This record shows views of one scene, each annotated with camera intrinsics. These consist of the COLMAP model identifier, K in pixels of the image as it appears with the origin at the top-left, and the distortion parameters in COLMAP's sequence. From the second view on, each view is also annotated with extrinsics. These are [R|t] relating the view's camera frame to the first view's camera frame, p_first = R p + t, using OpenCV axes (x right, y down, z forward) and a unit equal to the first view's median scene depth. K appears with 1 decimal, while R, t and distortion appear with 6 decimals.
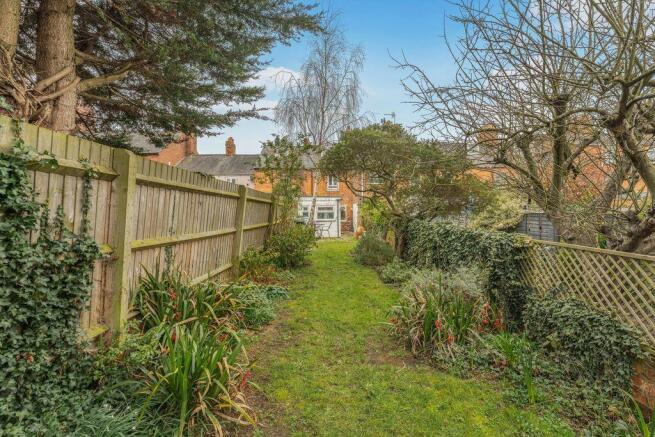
lens RADIAL K [[291.2, 0, 327.9], [0, 291.2, 216.2], [0, 0, 1]] dist [-0.001812, 0.000639]
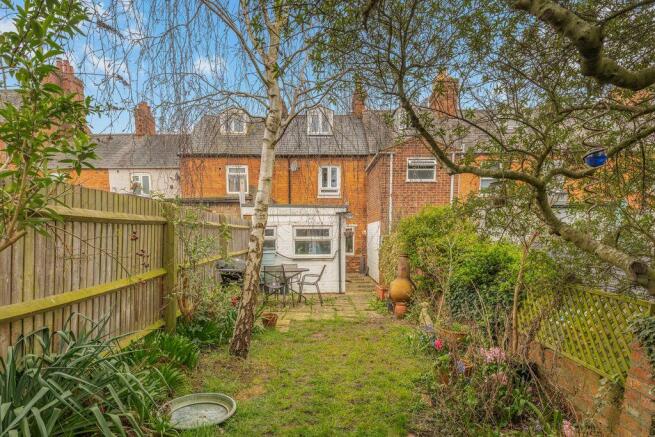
lens RADIAL K [[377.9, 0, 327.8], [0, 377.9, 219.9], [0, 0, 1]] dist [0.000351, 0.000017]
pose [[0.999986, -0.000262, 0.005345, 0.011570], [0.000551, 0.998533, -0.054152, -0.012399], [-0.005323, 0.054154, 0.998518, 0.360622]]
